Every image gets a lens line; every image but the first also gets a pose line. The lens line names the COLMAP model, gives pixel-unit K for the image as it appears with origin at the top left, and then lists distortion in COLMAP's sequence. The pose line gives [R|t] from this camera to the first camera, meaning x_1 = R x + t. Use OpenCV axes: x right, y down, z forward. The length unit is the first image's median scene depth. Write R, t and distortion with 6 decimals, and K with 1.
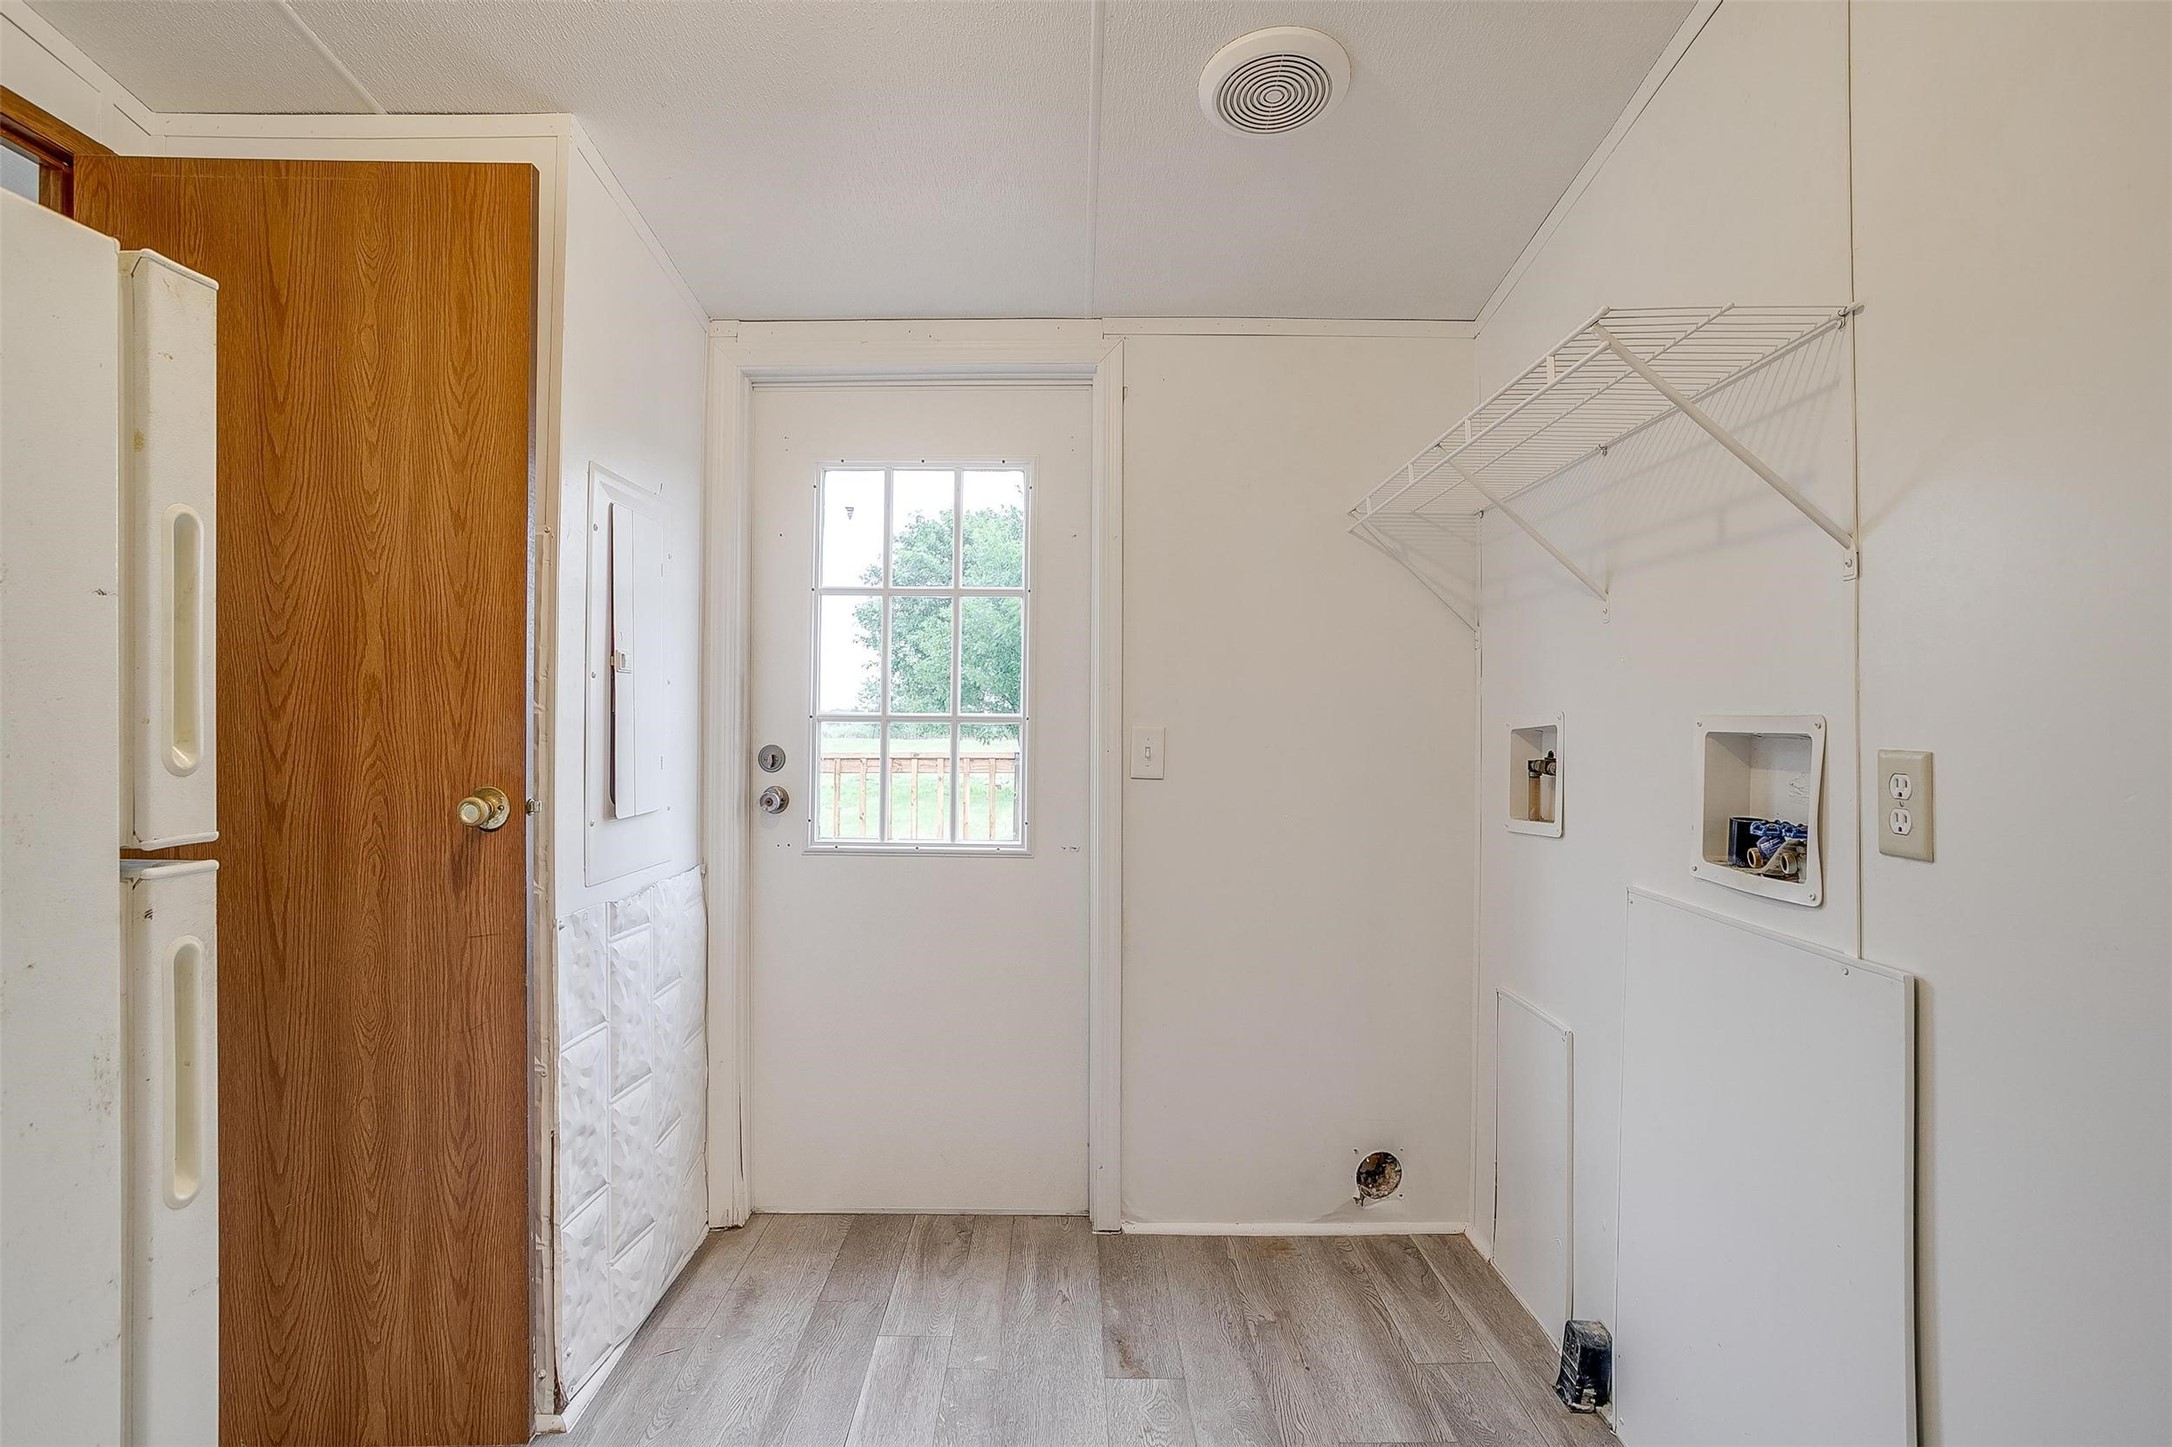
lens RADIAL K [[1073.5, 0, 1081.8], [0, 1073.5, 707.3], [0, 0, 1]] dist [-0.051699, 0.030059]
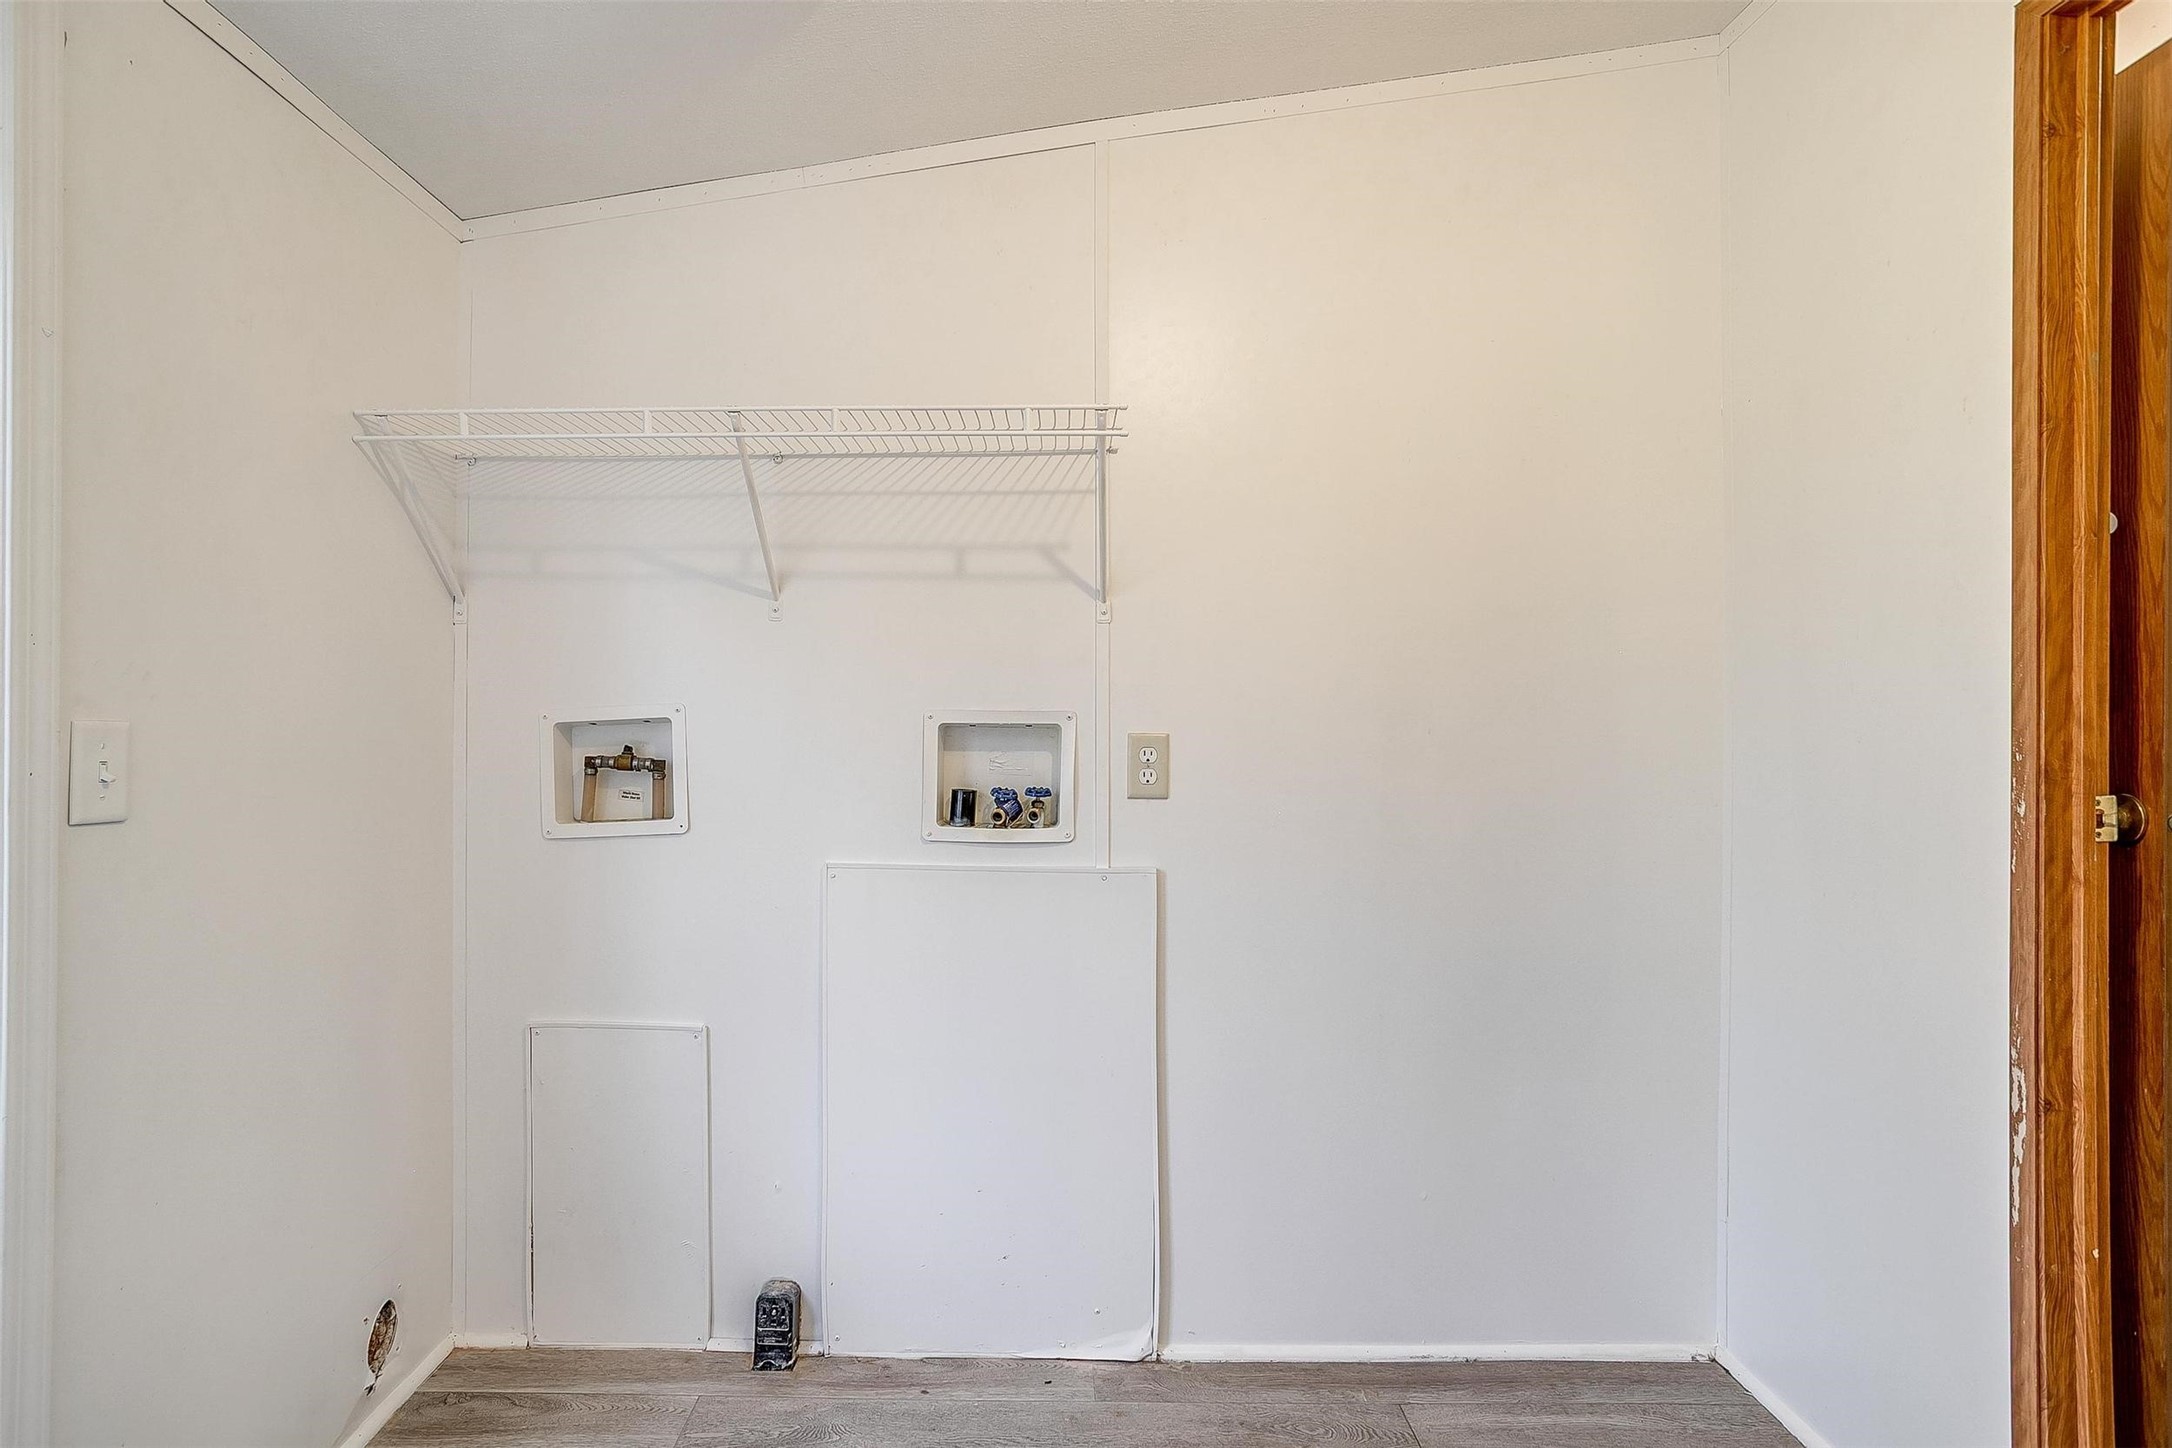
lens RADIAL K [[1087.4, 0, 1055.7], [0, 1087.4, 717.8], [0, 0, 1]] dist [-0.052602, 0.030152]
pose [[0.026624, -0.001164, 0.999645, -0.705607], [-0.014784, 0.999889, 0.001558, 0.012833], [-0.999536, -0.014820, 0.026604, 0.849056]]
